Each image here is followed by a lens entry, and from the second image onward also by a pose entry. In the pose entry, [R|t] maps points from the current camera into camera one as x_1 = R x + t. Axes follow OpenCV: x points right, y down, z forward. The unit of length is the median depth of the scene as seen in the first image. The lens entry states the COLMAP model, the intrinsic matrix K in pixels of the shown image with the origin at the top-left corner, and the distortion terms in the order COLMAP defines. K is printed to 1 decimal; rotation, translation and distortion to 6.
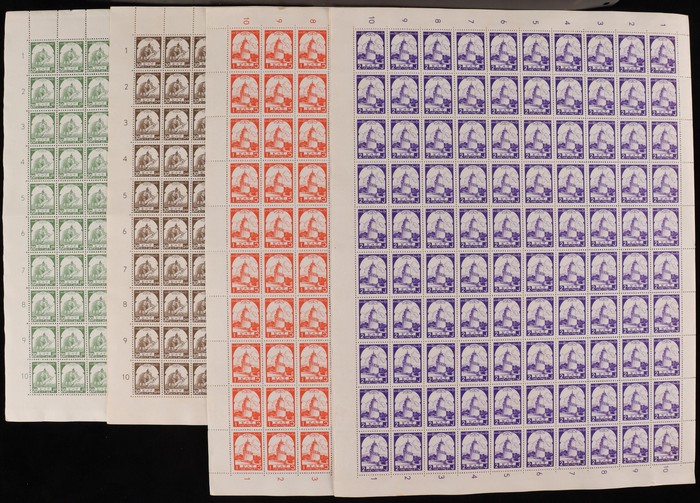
lens RADIAL K [[626.6, 0, 472.1], [0, 626.6, 252.8], [0, 0, 1]] dist [-0.042727, 0.007260]
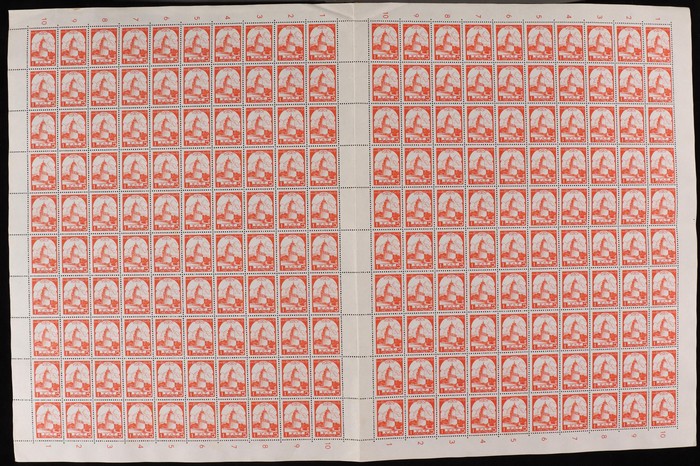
lens RADIAL K [[595.6, 0, 349.9], [0, 595.6, 232.0], [0, 0, 1]] dist [-0.028197, 0.005739]
pose [[0.999946, -0.005204, -0.009017, -0.214165], [0.005199, 0.999986, -0.000642, 0.001626], [0.009020, 0.000595, 0.999959, -0.018465]]
